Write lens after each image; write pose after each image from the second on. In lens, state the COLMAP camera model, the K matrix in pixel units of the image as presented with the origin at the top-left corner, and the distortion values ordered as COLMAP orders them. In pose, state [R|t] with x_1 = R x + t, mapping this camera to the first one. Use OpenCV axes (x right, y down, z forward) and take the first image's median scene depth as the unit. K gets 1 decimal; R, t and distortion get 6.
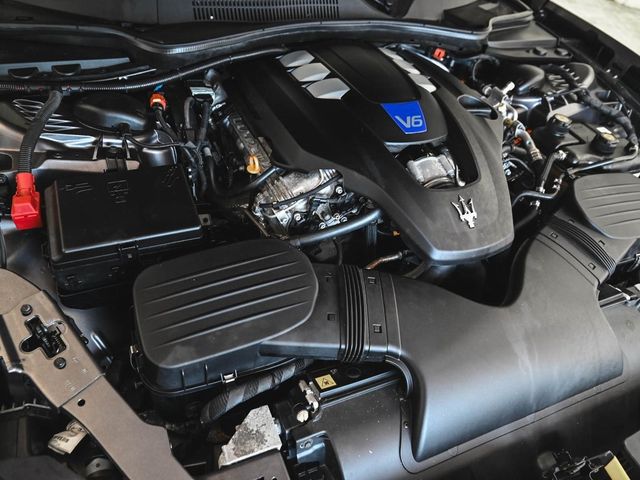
lens RADIAL K [[486.0, 0, 320.0], [0, 486.0, 240.0], [0, 0, 1]] dist [-0.051863, -0.003055]
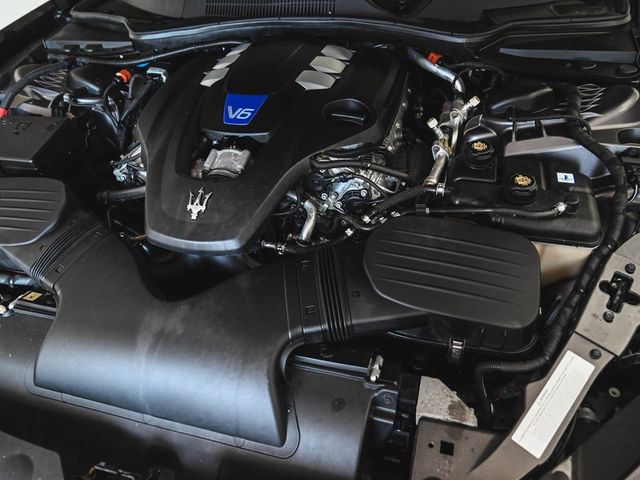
lens RADIAL K [[486.0, 0, 320.0], [0, 486.0, 240.0], [0, 0, 1]] dist [-0.051863, -0.003055]
pose [[0.766354, 0.277446, -0.579418, 0.960067], [-0.288835, 0.954437, 0.074997, -0.117402], [0.573825, 0.109882, 0.811573, 0.311173]]
